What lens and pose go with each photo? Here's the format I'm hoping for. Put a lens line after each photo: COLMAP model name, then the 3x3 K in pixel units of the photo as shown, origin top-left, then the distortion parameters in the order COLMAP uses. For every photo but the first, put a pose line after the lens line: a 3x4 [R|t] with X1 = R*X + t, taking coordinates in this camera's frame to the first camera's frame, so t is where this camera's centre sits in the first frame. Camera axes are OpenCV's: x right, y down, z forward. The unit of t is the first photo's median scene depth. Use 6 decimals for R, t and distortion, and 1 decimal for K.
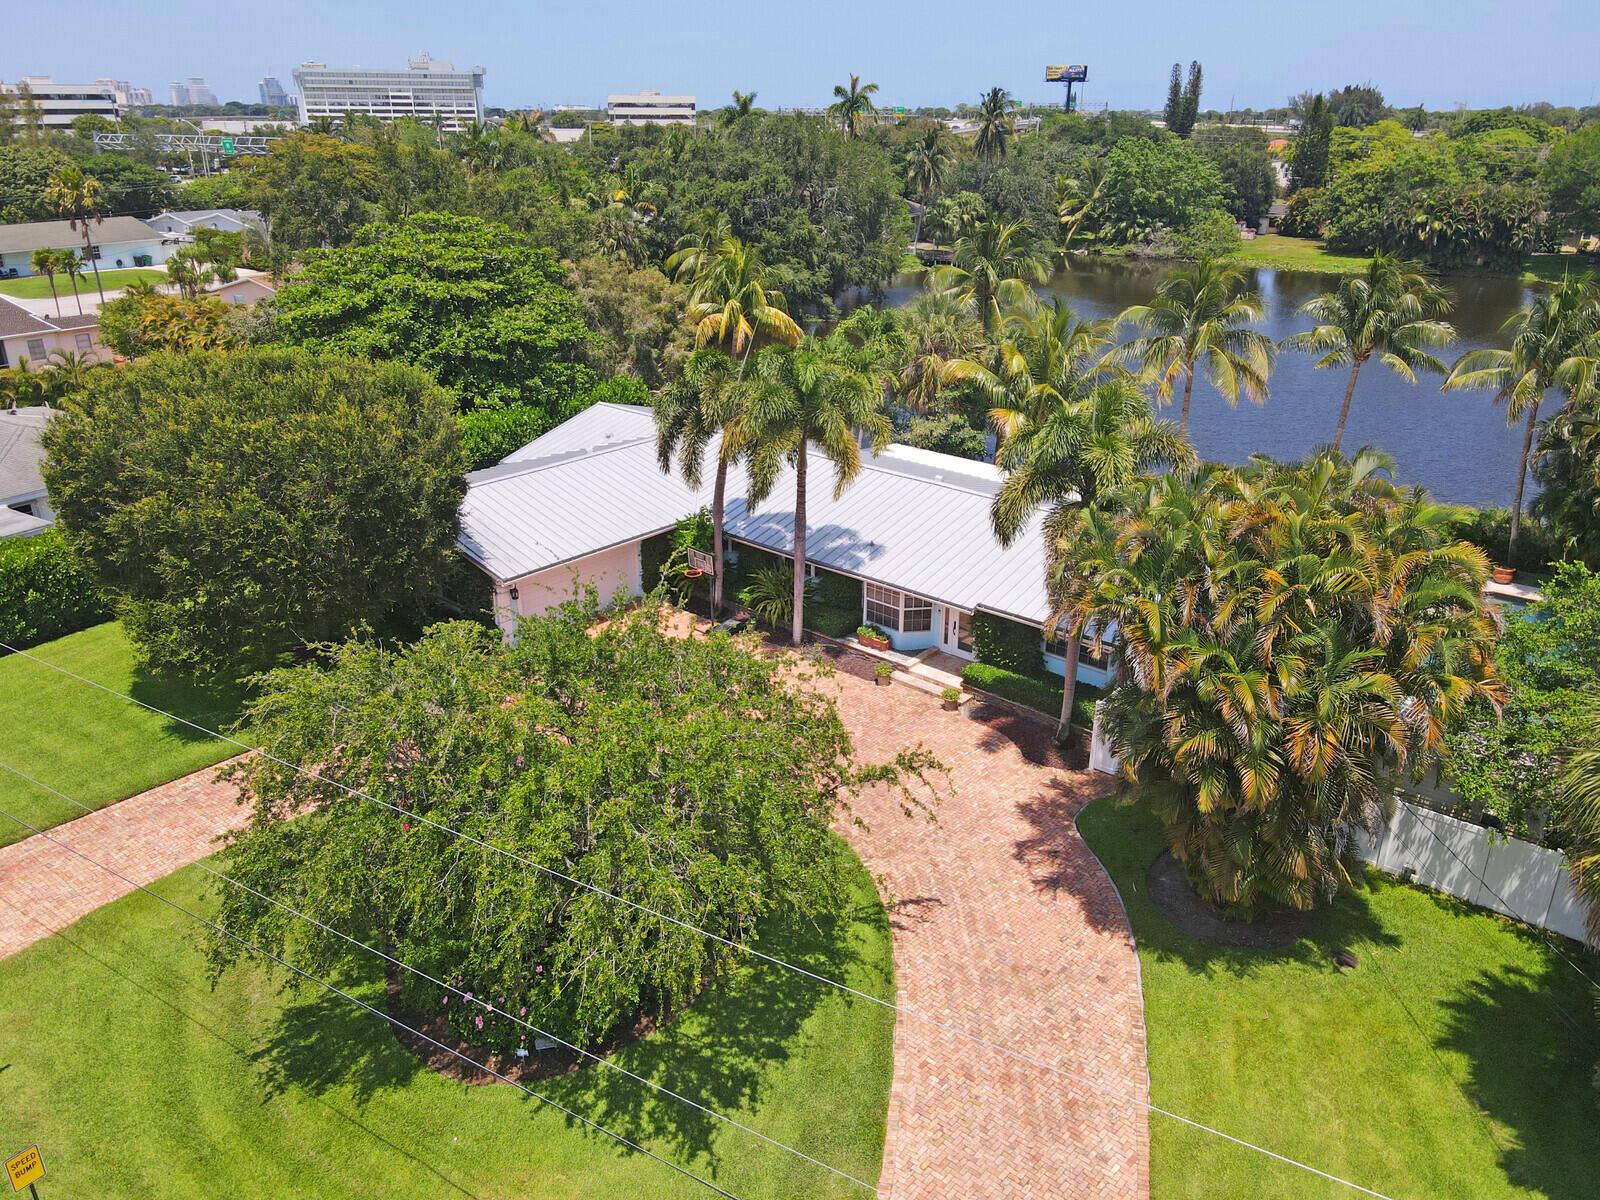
lens RADIAL K [[1179.4, 0, 804.6], [0, 1179.4, 608.5], [0, 0, 1]] dist [0.020432, -0.006946]
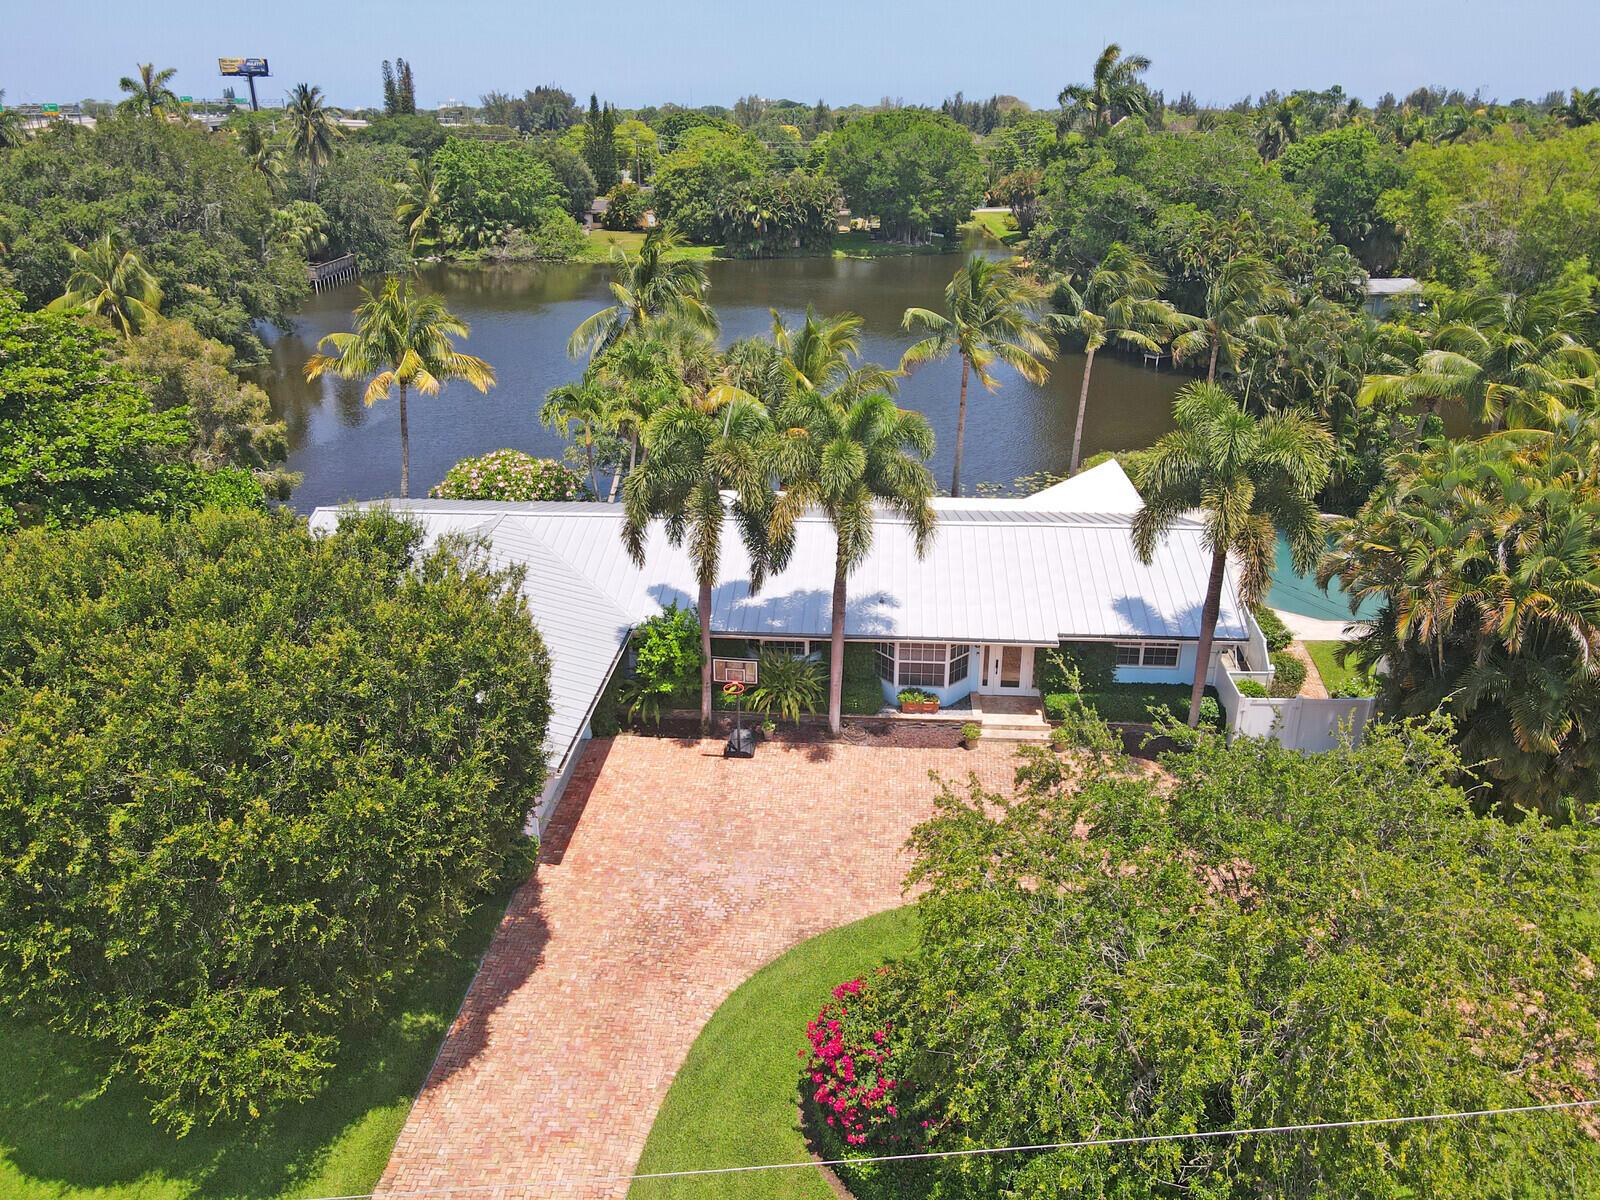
lens RADIAL K [[1179.4, 0, 810.4], [0, 1179.4, 601.0], [0, 0, 1]] dist [0.020432, -0.006946]
pose [[0.793798, -0.236237, 0.560426, -0.443412], [0.238082, 0.968640, 0.071087, -0.119781], [-0.559645, 0.076999, 0.825148, 0.267355]]
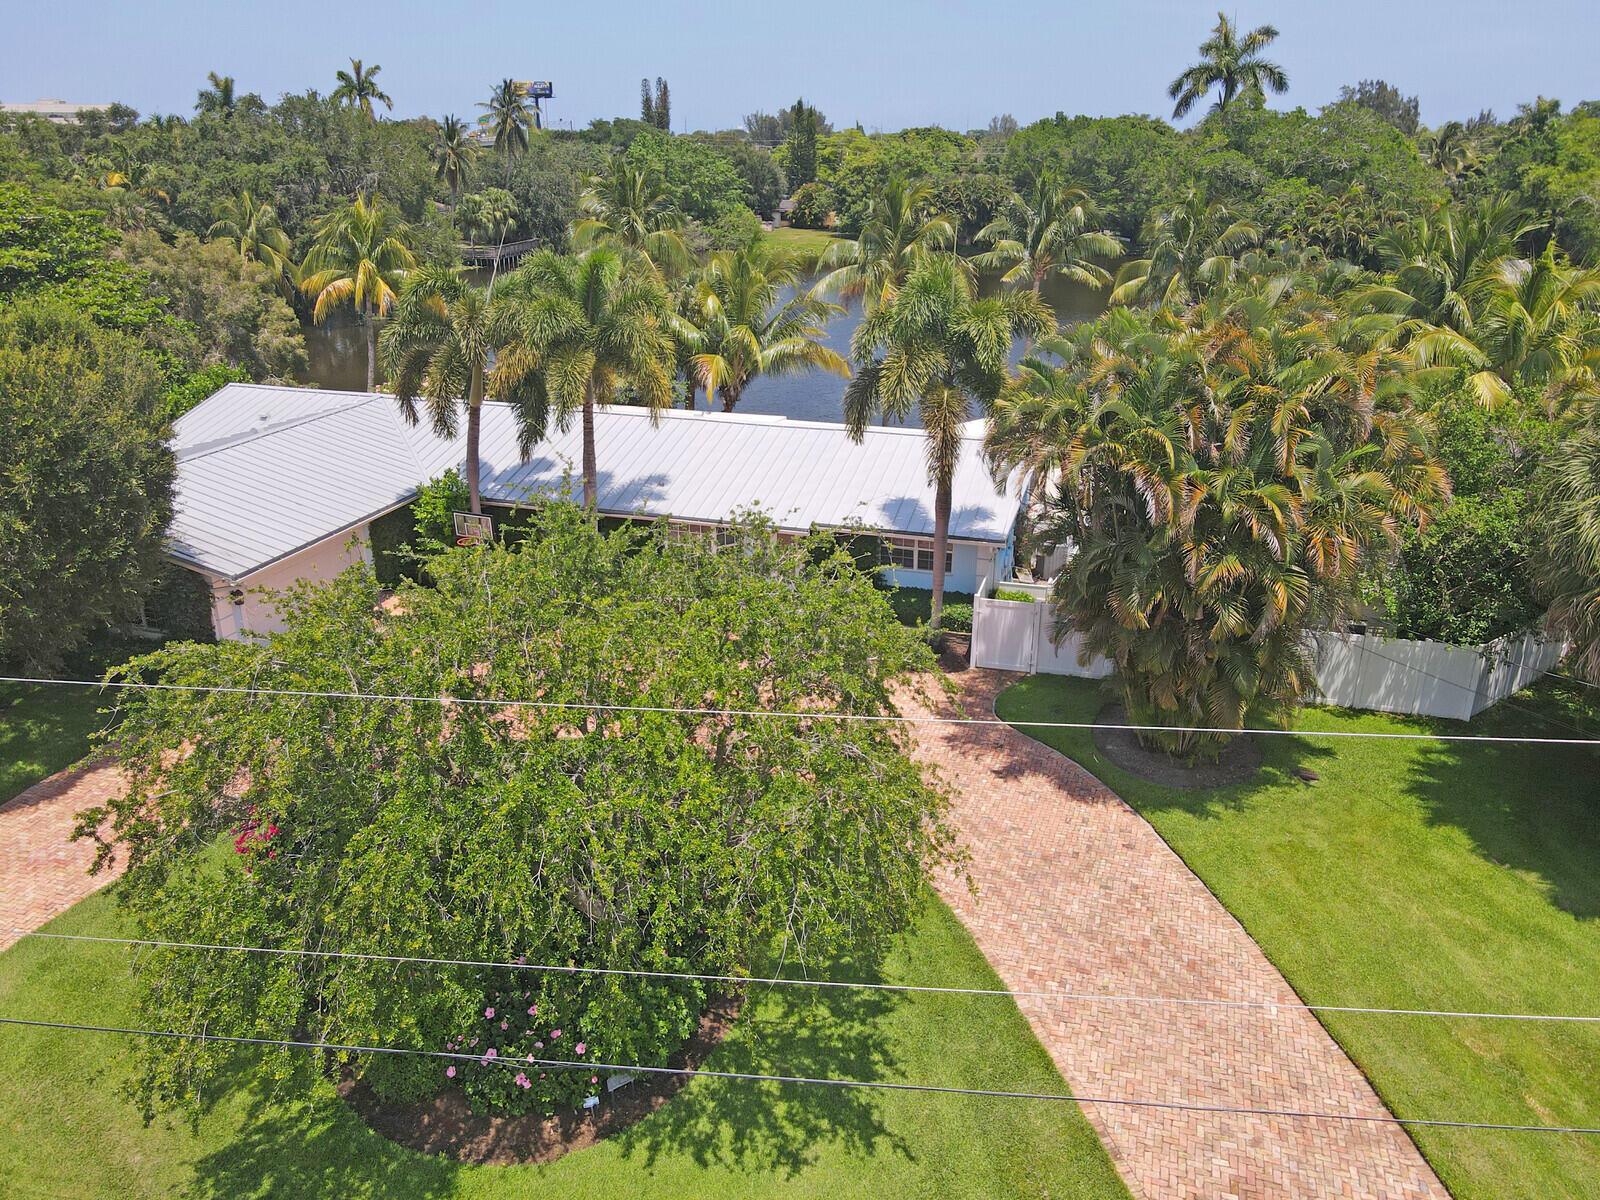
lens RADIAL K [[1179.4, 0, 811.1], [0, 1179.4, 598.2], [0, 0, 1]] dist [0.020432, -0.006946]
pose [[0.908869, -0.151217, 0.388704, -0.184654], [0.161412, 0.986866, 0.006505, 0.039410], [-0.384583, 0.056829, 0.921340, 0.120339]]
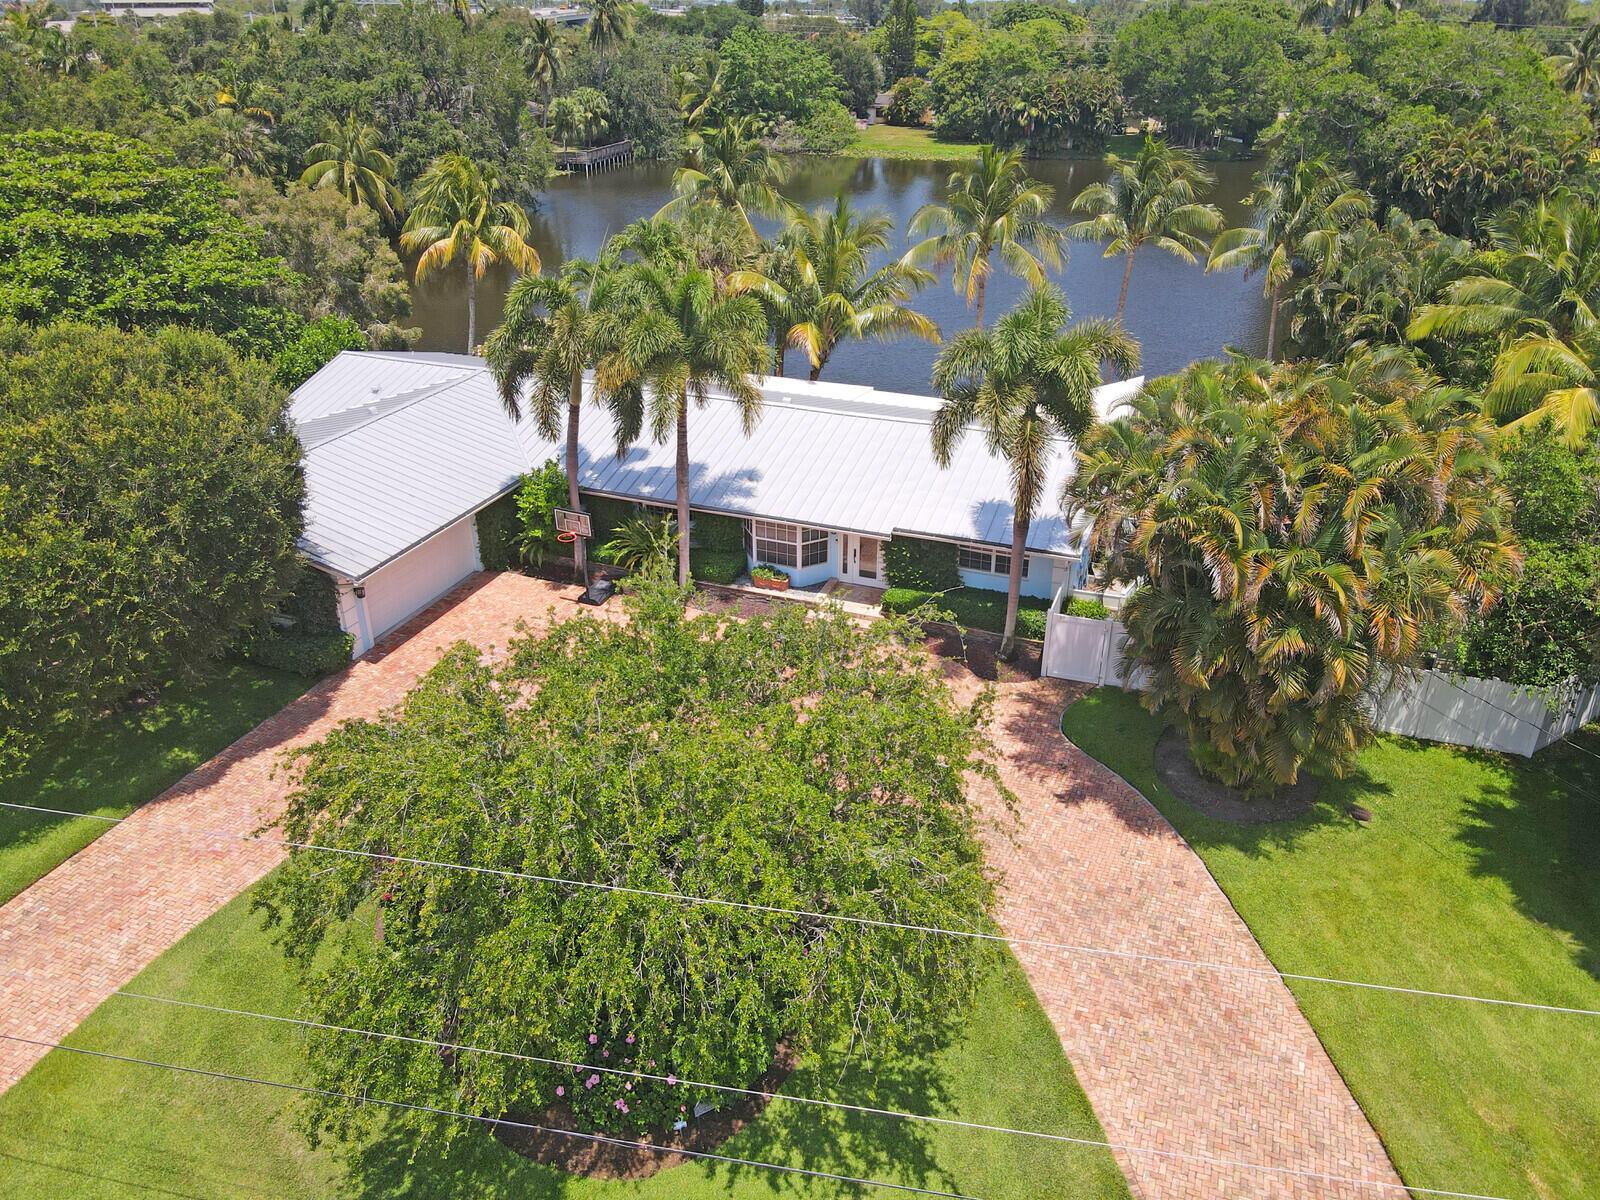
lens RADIAL K [[1179.4, 0, 810.2], [0, 1179.4, 603.0], [0, 0, 1]] dist [0.020432, -0.006946]
pose [[0.937955, -0.158071, 0.308633, -0.184742], [0.135197, 0.986322, 0.094289, -0.036365], [-0.319316, -0.046713, 0.946496, 0.086910]]
